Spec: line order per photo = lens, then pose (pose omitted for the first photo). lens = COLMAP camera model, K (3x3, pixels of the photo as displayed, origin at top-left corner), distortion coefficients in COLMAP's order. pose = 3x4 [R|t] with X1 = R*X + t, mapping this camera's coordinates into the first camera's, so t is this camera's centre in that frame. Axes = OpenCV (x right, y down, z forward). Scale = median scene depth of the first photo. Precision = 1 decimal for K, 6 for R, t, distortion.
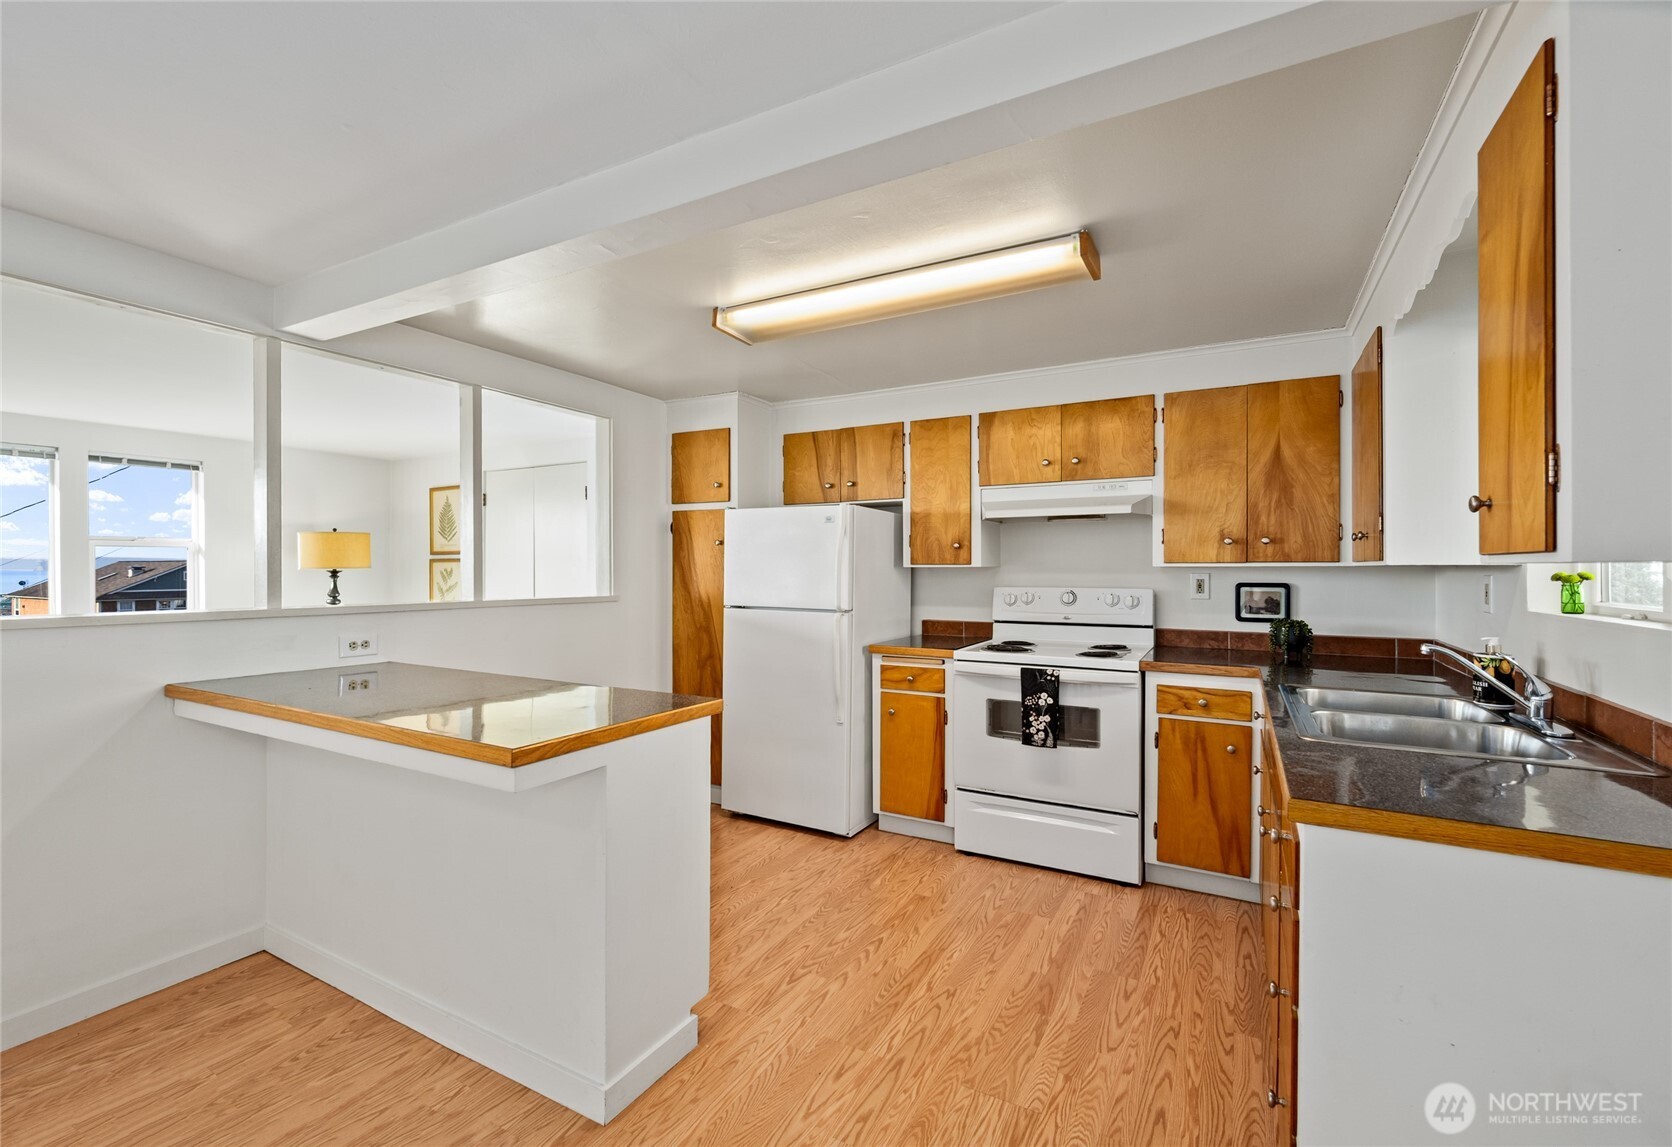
lens RADIAL K [[701.3, 0, 888.0], [0, 701.3, 567.9], [0, 0, 1]] dist [-0.003324, -0.000248]
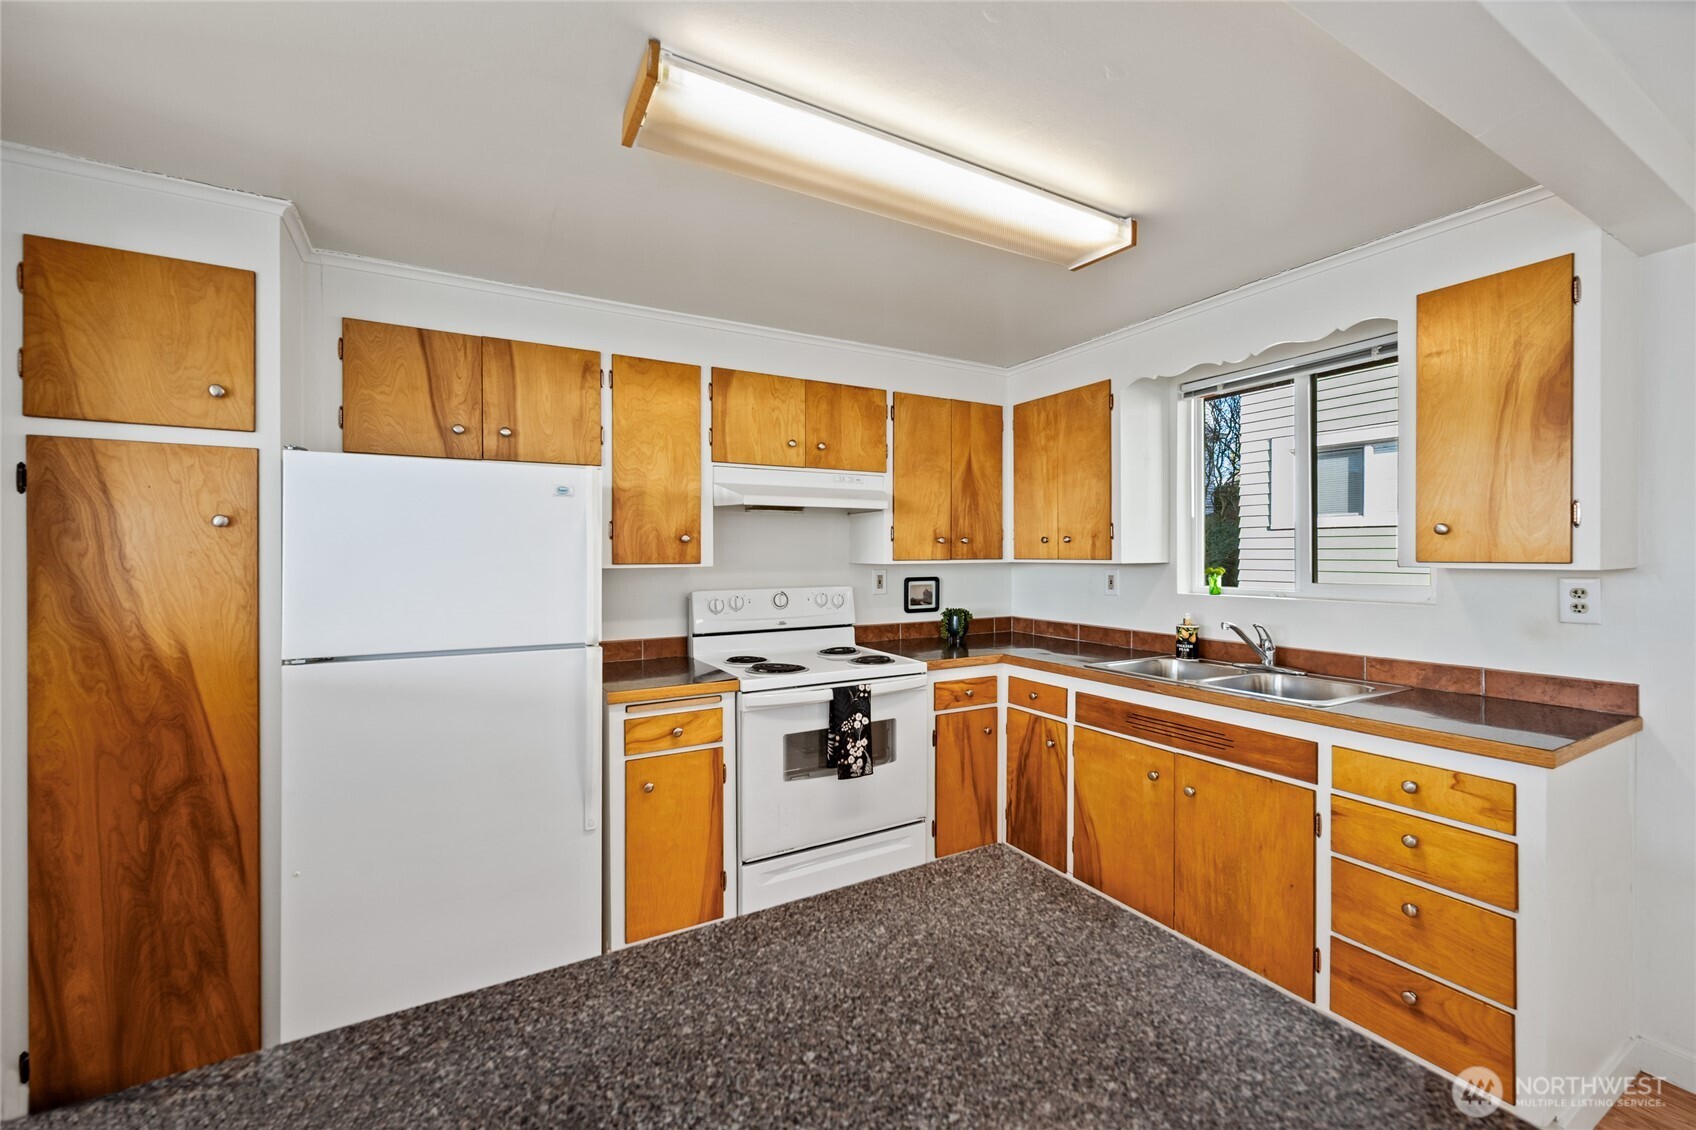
lens RADIAL K [[683.3, 0, 849.1], [0, 683.3, 554.2], [0, 0, 1]] dist [-0.000384, -0.000146]
pose [[0.555577, -0.001937, 0.831463, -0.433807], [0.002886, 0.999996, 0.000402, -0.015952], [-0.831460, 0.002177, 0.555580, 0.487910]]
